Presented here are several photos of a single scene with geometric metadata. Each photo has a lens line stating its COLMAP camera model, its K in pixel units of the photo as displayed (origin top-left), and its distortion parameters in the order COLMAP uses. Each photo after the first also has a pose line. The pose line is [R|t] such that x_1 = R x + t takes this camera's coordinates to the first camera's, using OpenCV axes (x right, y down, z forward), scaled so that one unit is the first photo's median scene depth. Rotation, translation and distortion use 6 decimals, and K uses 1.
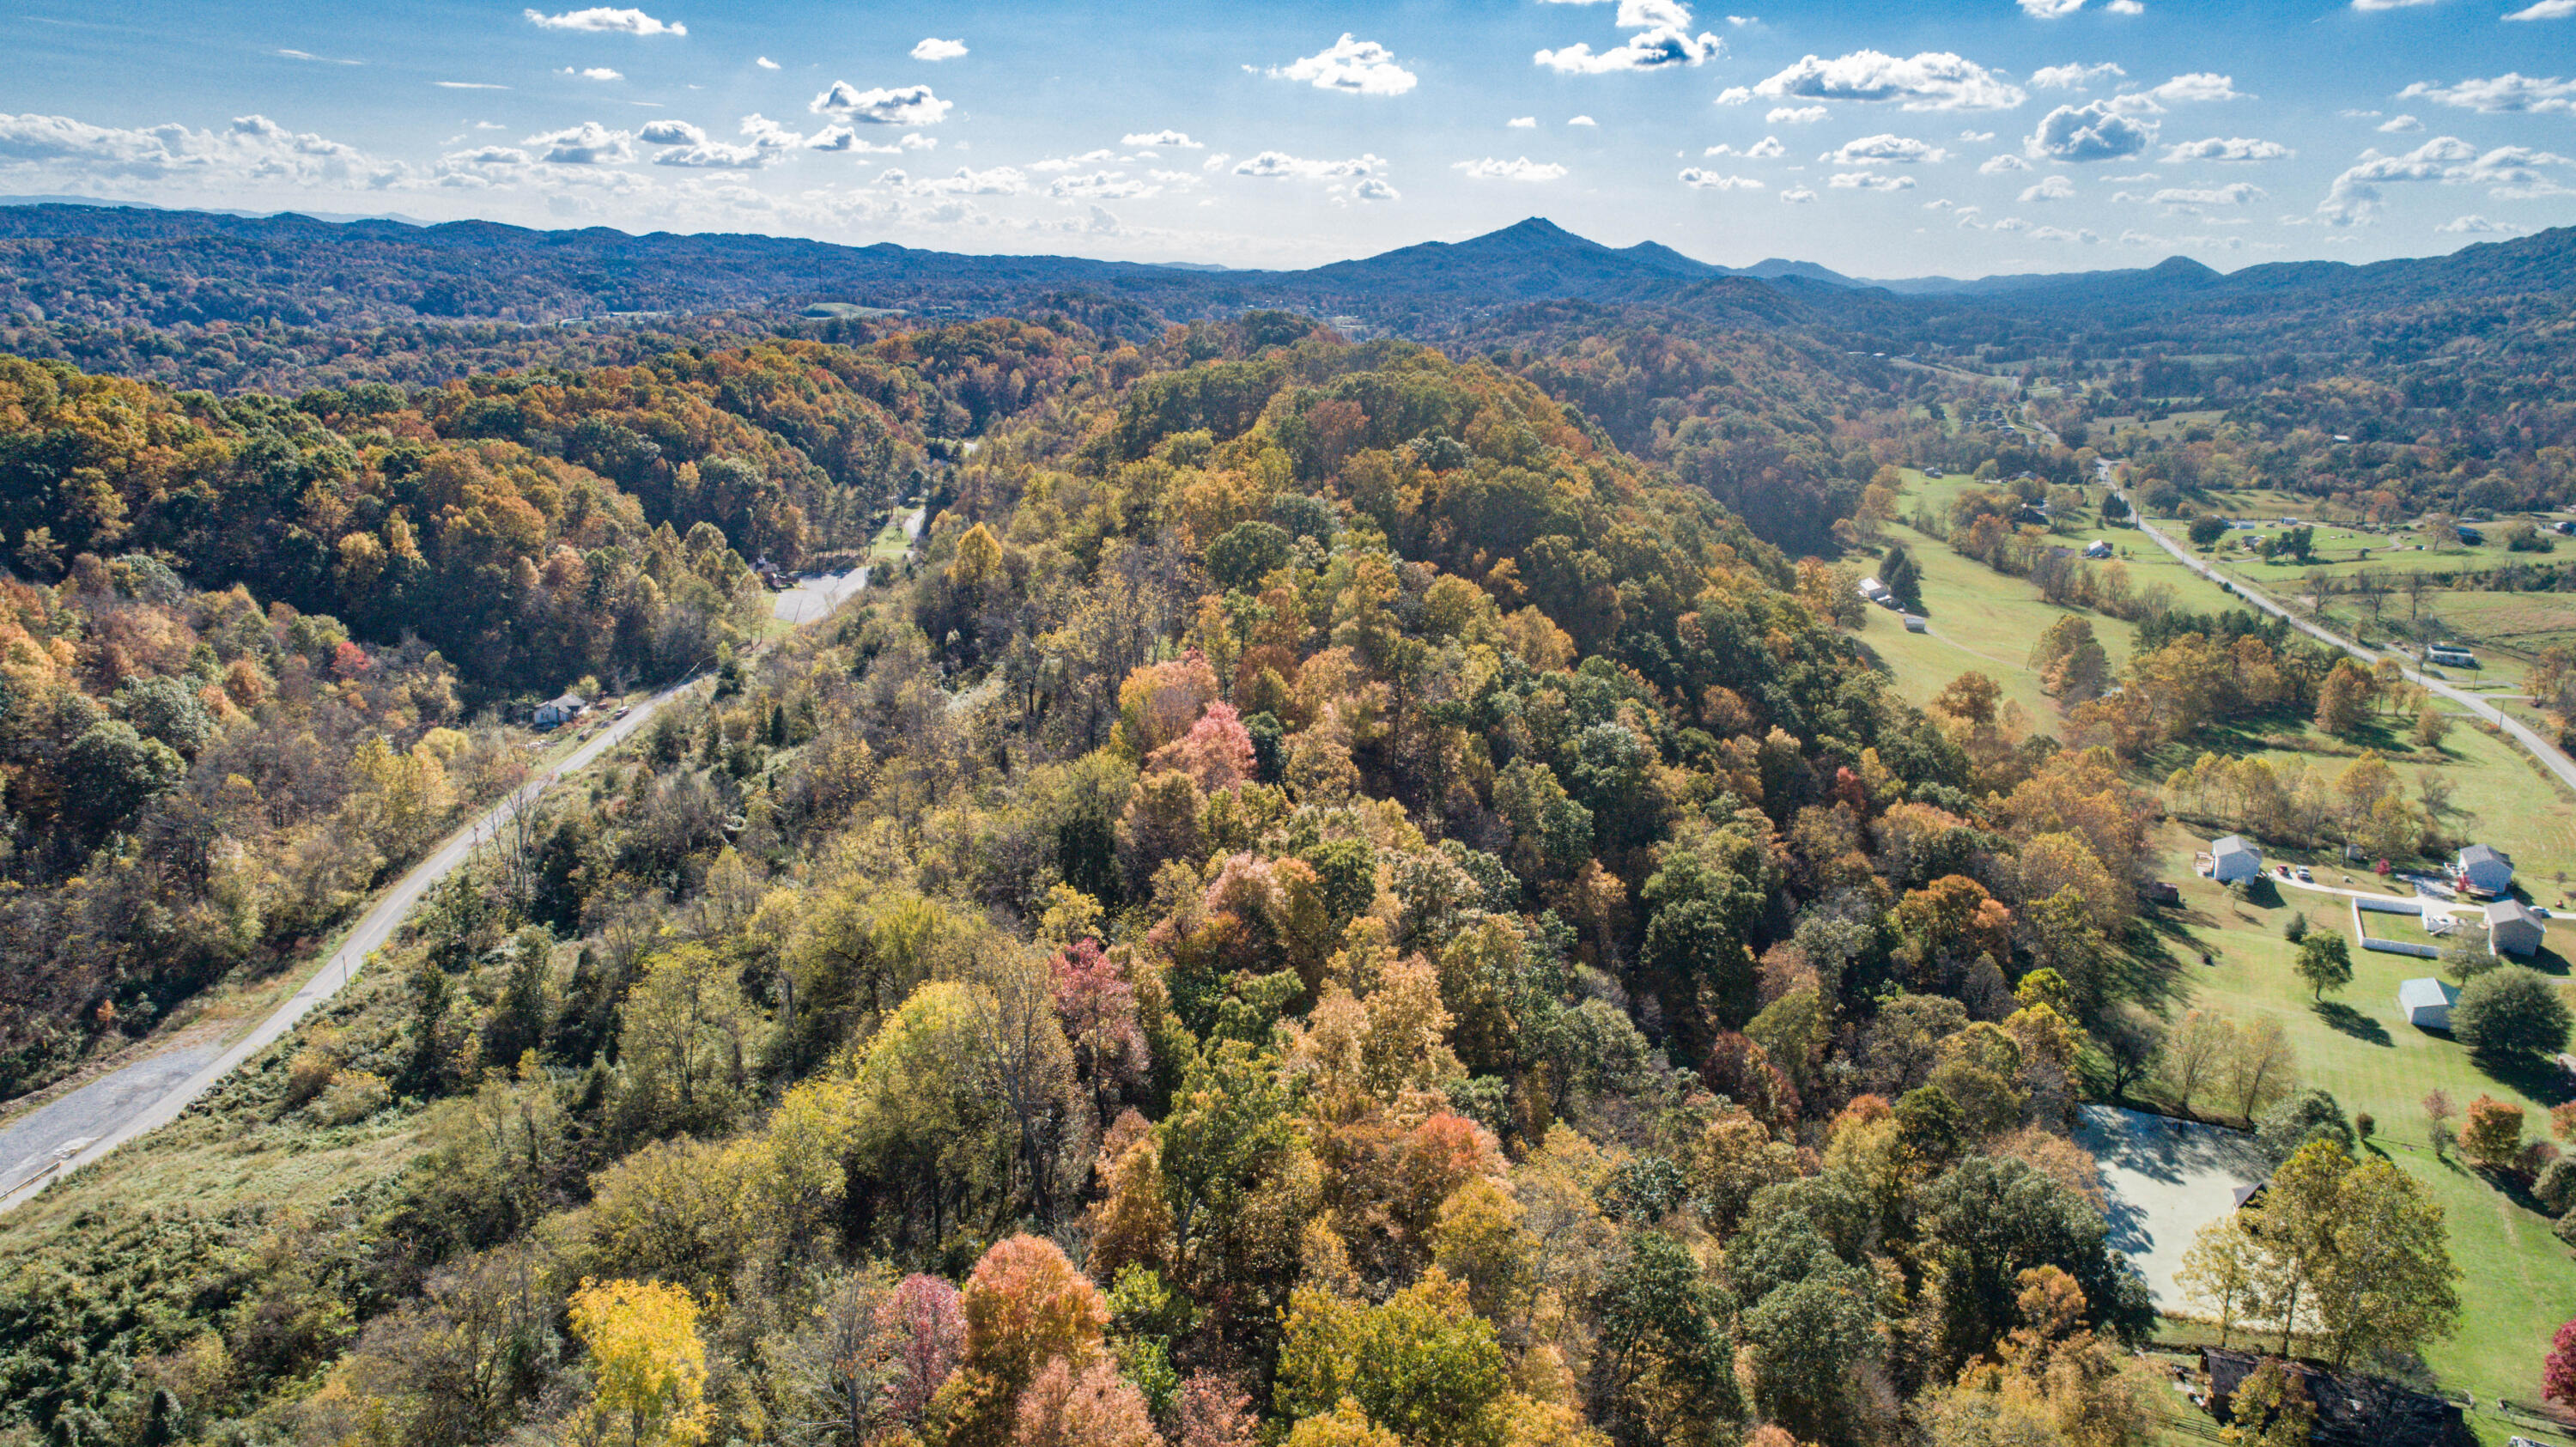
lens RADIAL K [[1734.2, 0, 1287.6], [0, 1734.2, 719.9], [0, 0, 1]] dist [-0.016304, 0.012903]
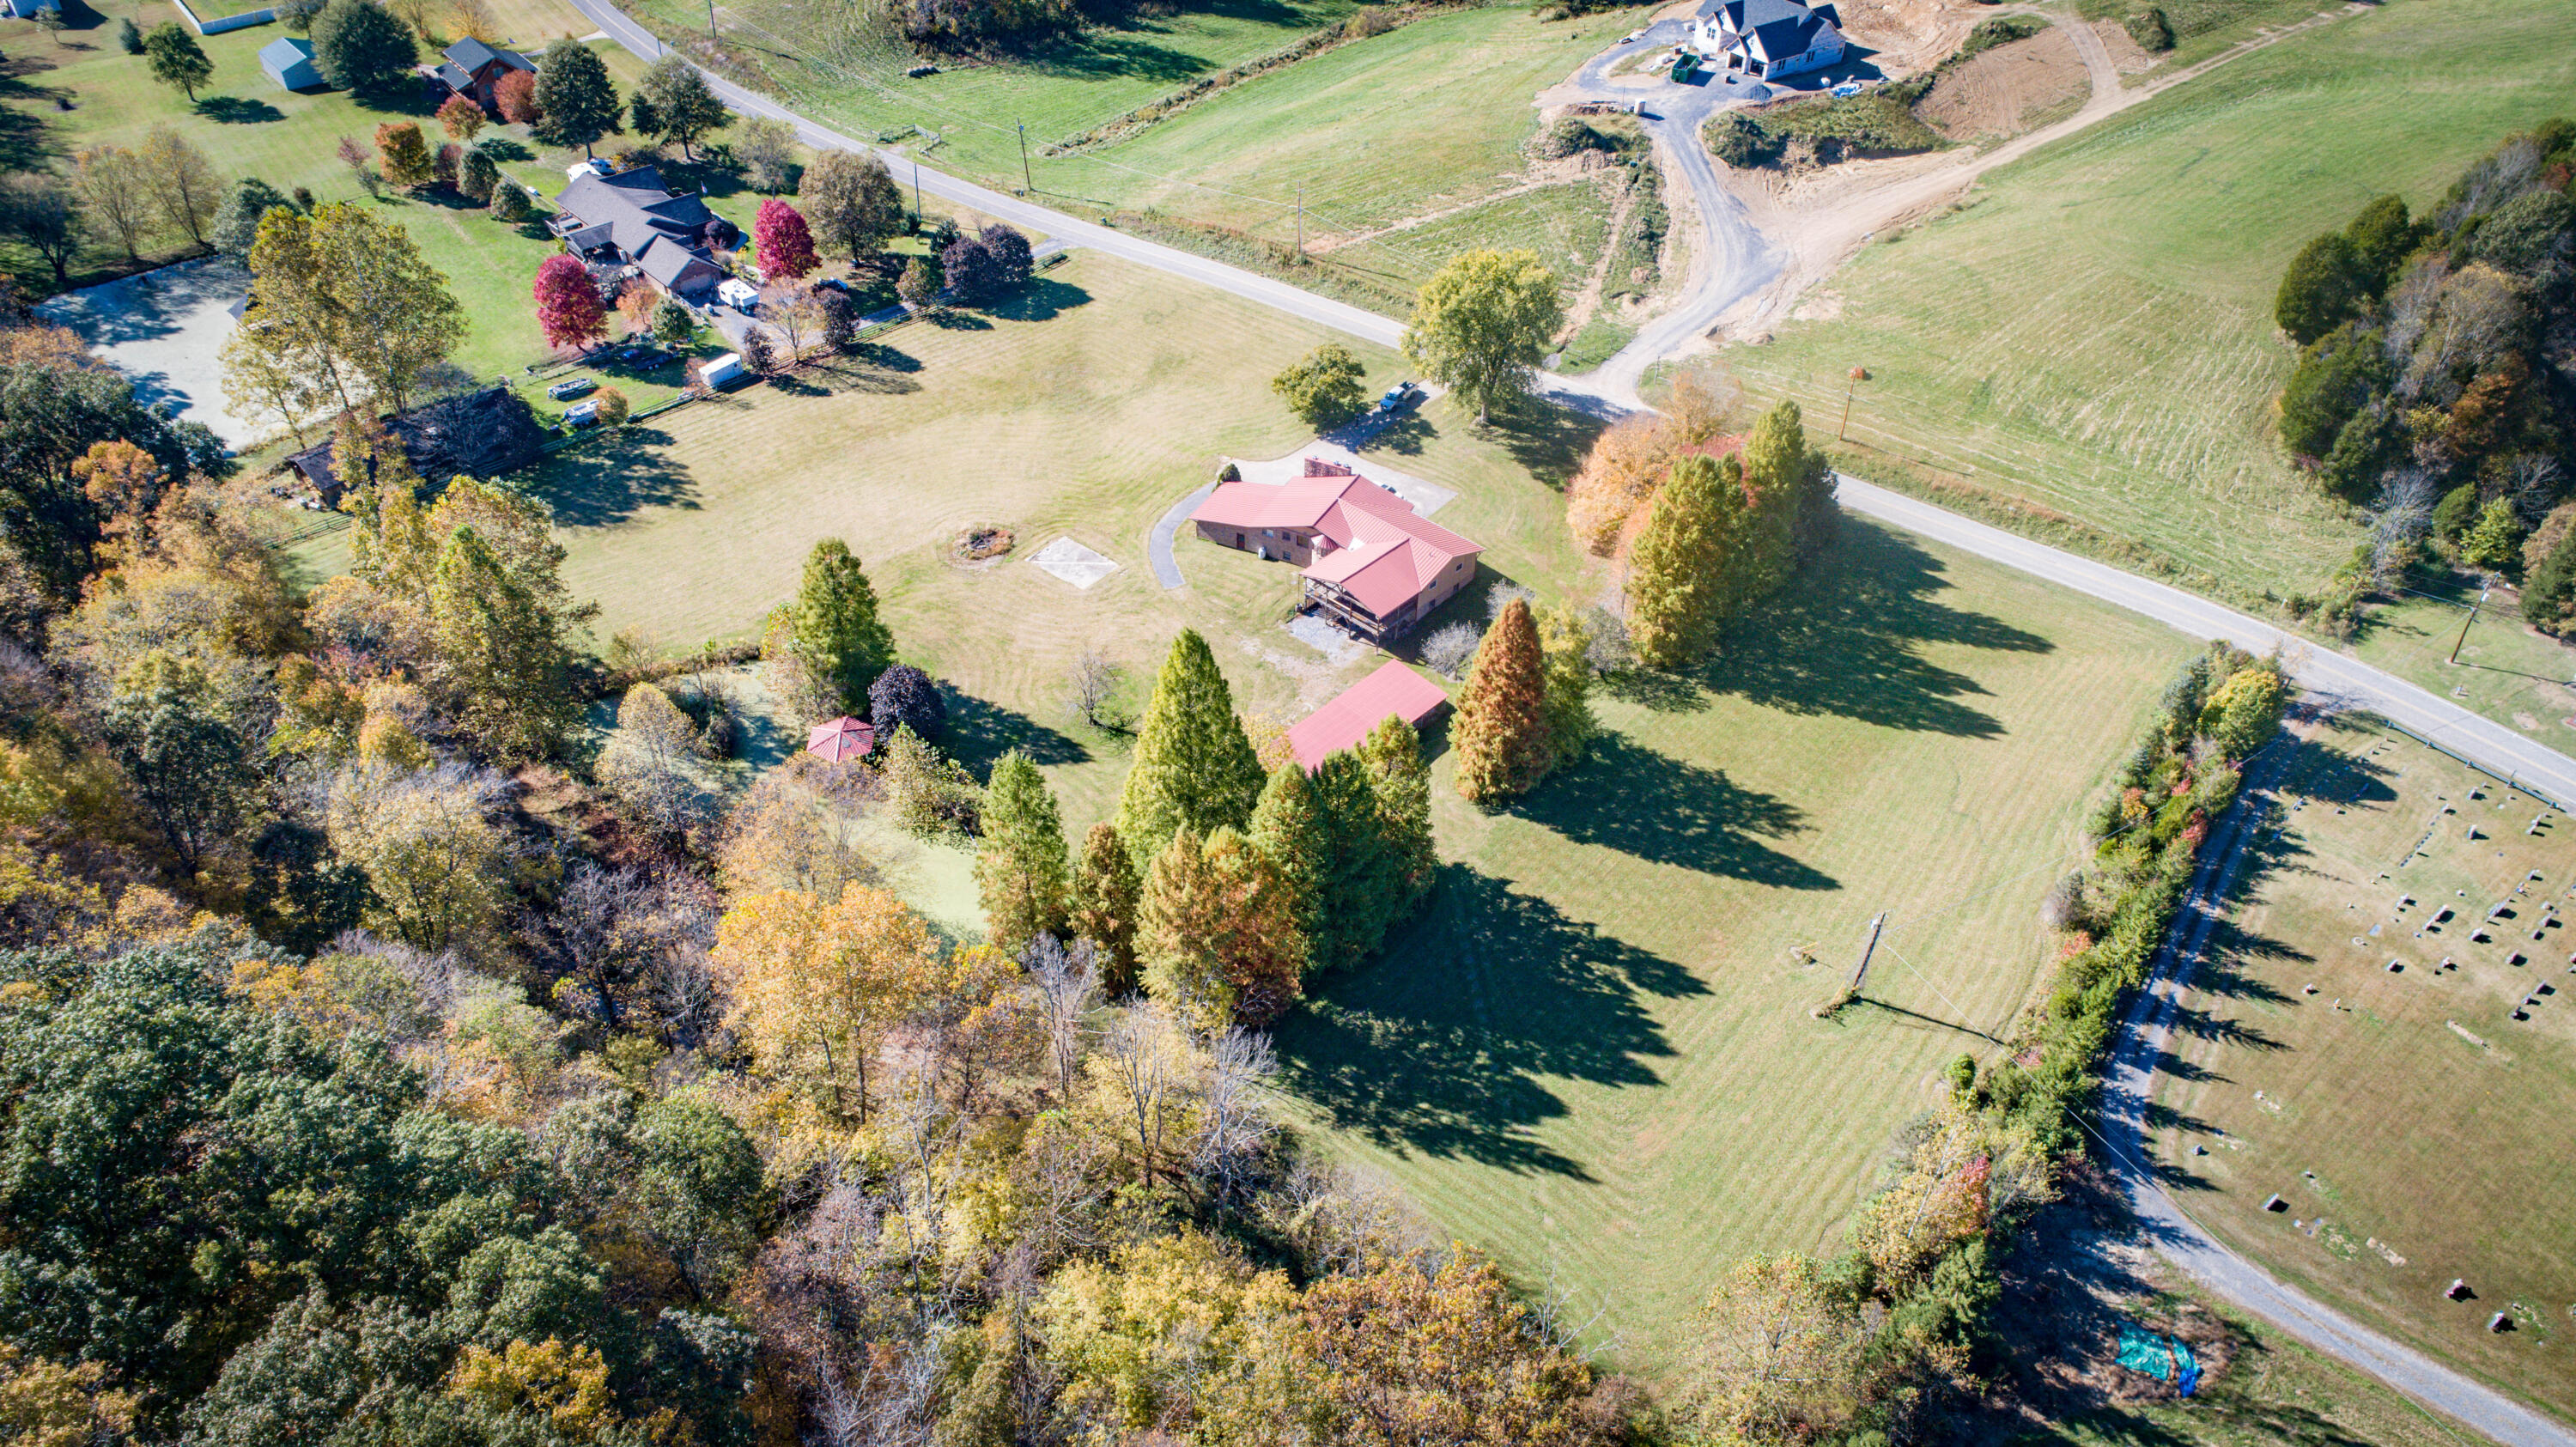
lens RADIAL K [[1734.2, 0, 1287.2], [0, 1734.2, 716.7], [0, 0, 1]] dist [-0.016304, 0.012903]
pose [[0.414743, -0.598509, 0.685402, -0.004141], [0.220665, 0.796910, 0.562354, 0.045987], [-0.882777, -0.081989, 0.462583, 0.014552]]
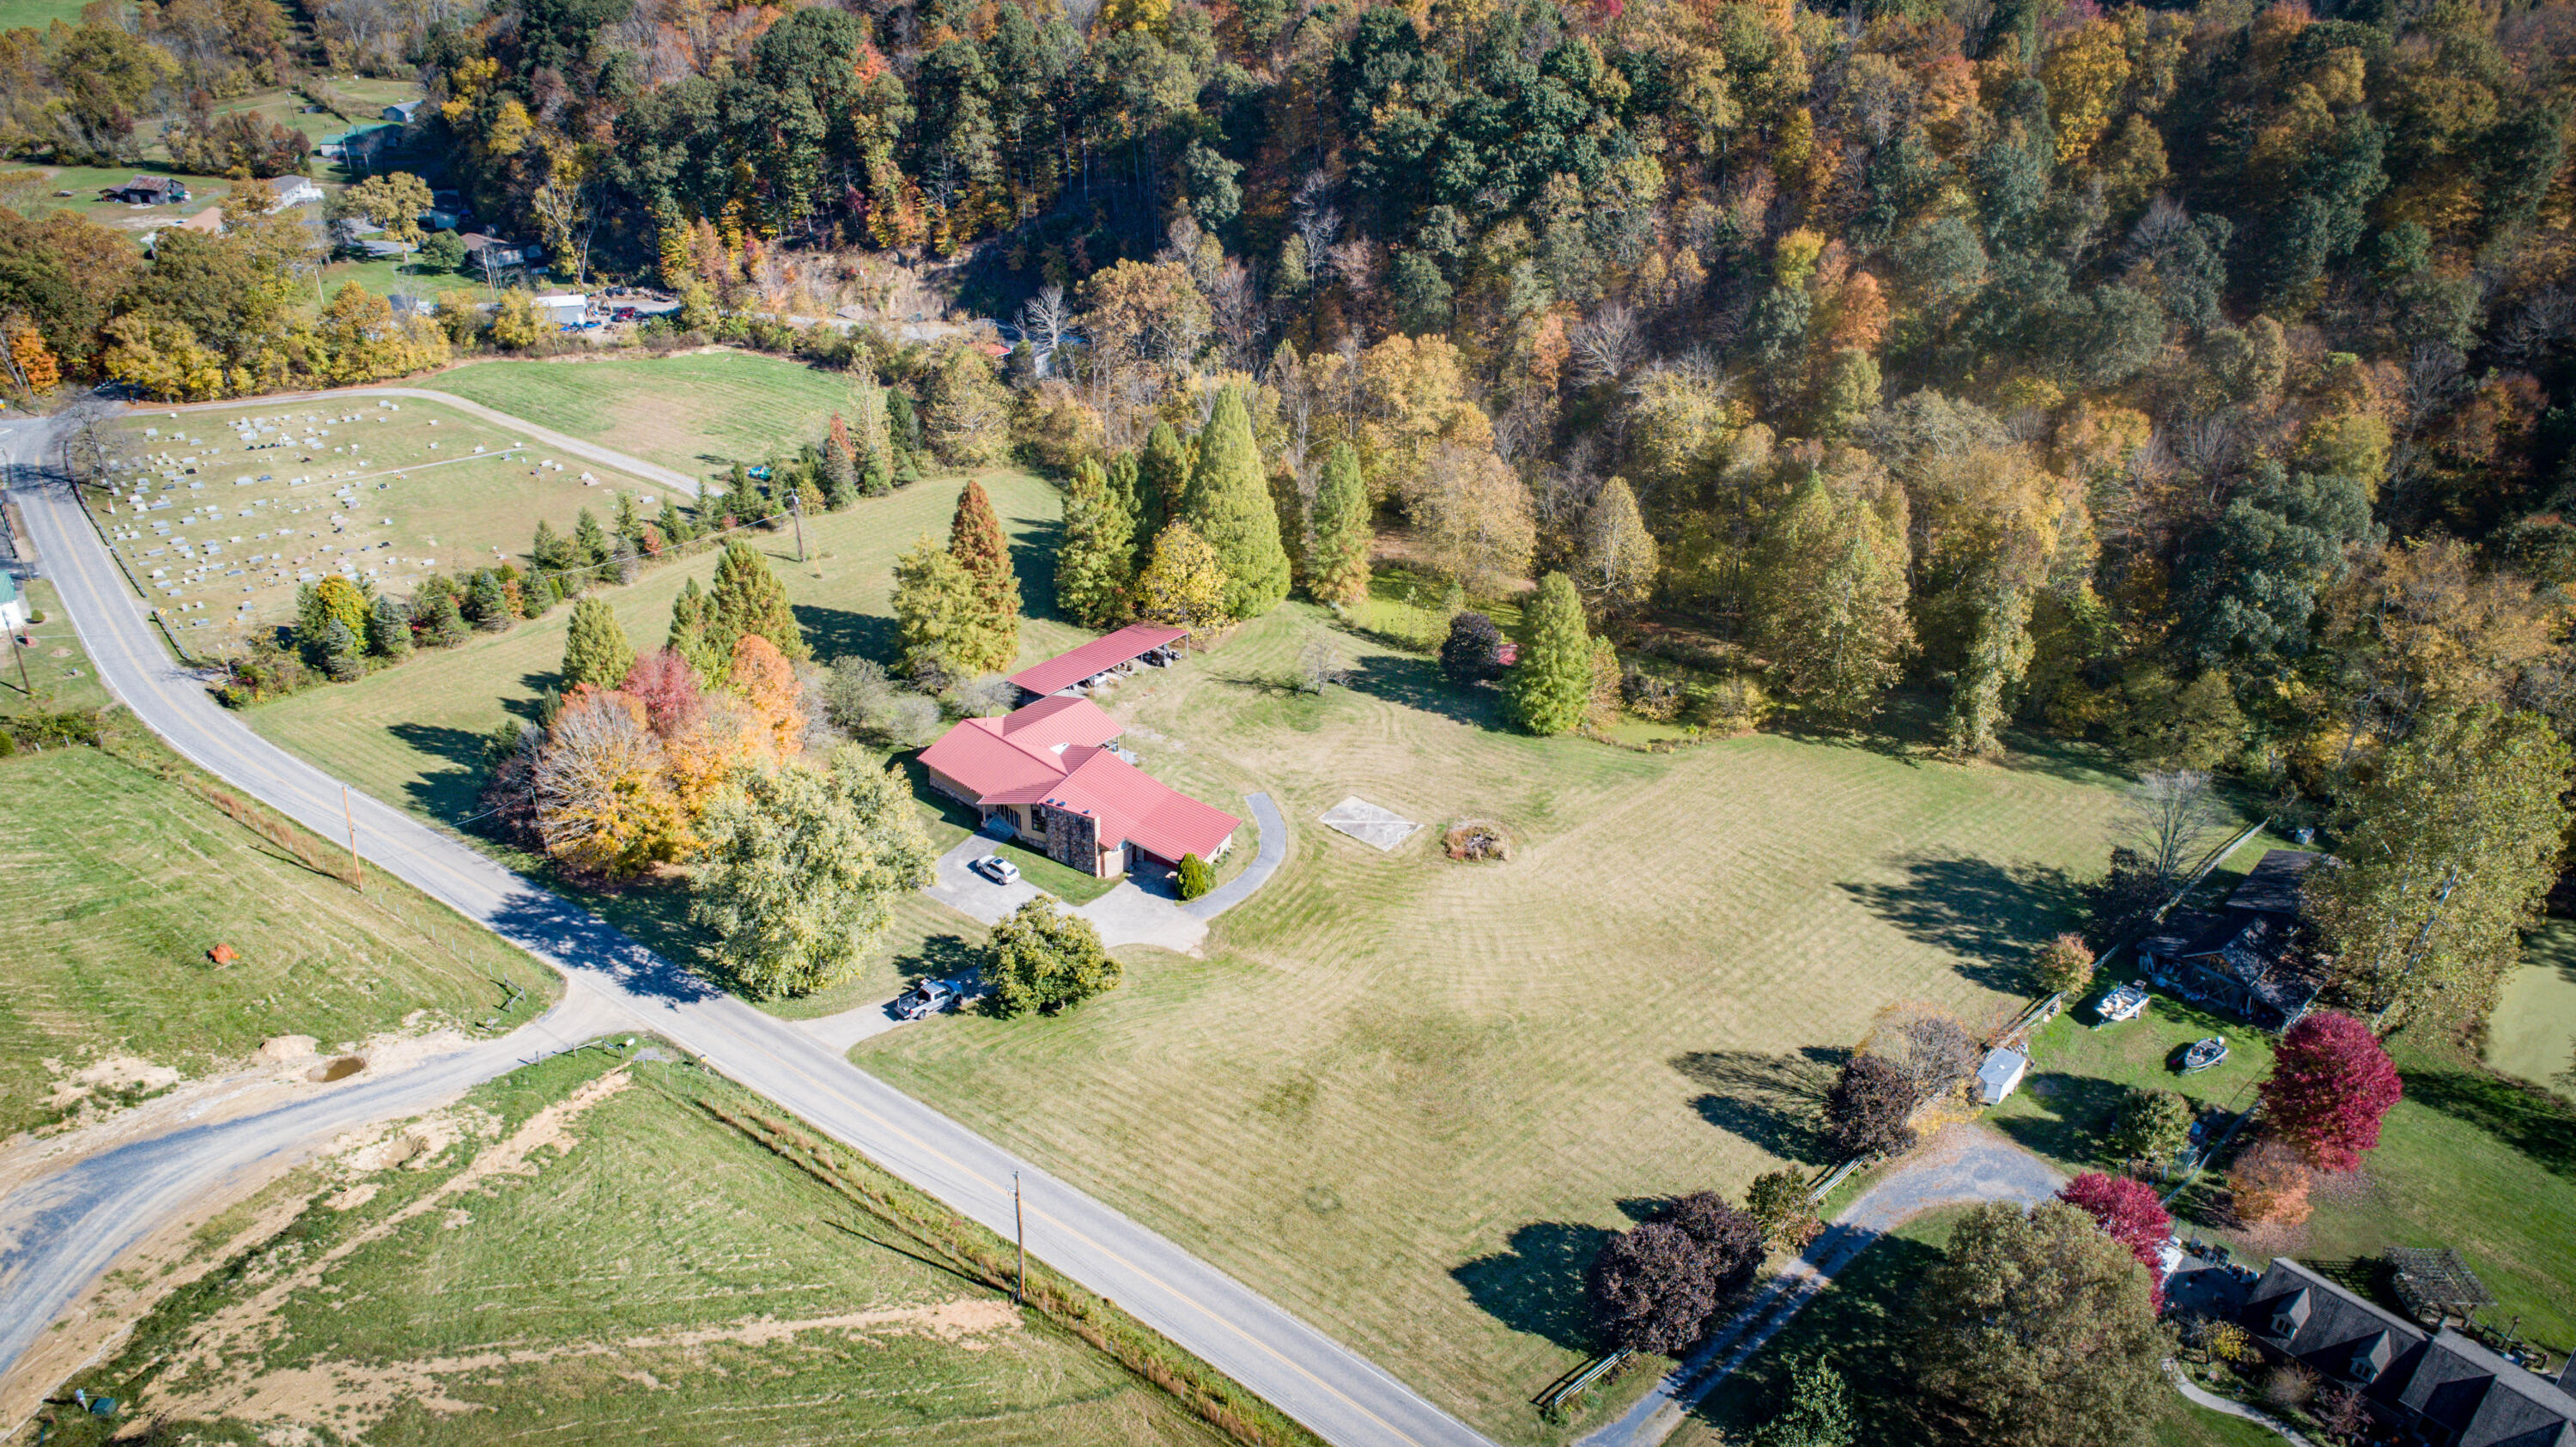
lens RADIAL K [[1734.2, 0, 1285.0], [0, 1734.2, 726.7], [0, 0, 1]] dist [-0.016304, 0.012903]
pose [[-0.416636, 0.413064, -0.809811, 1.281753], [-0.251747, 0.803545, 0.539388, 0.002882], [0.873521, 0.428596, -0.230798, 0.676427]]
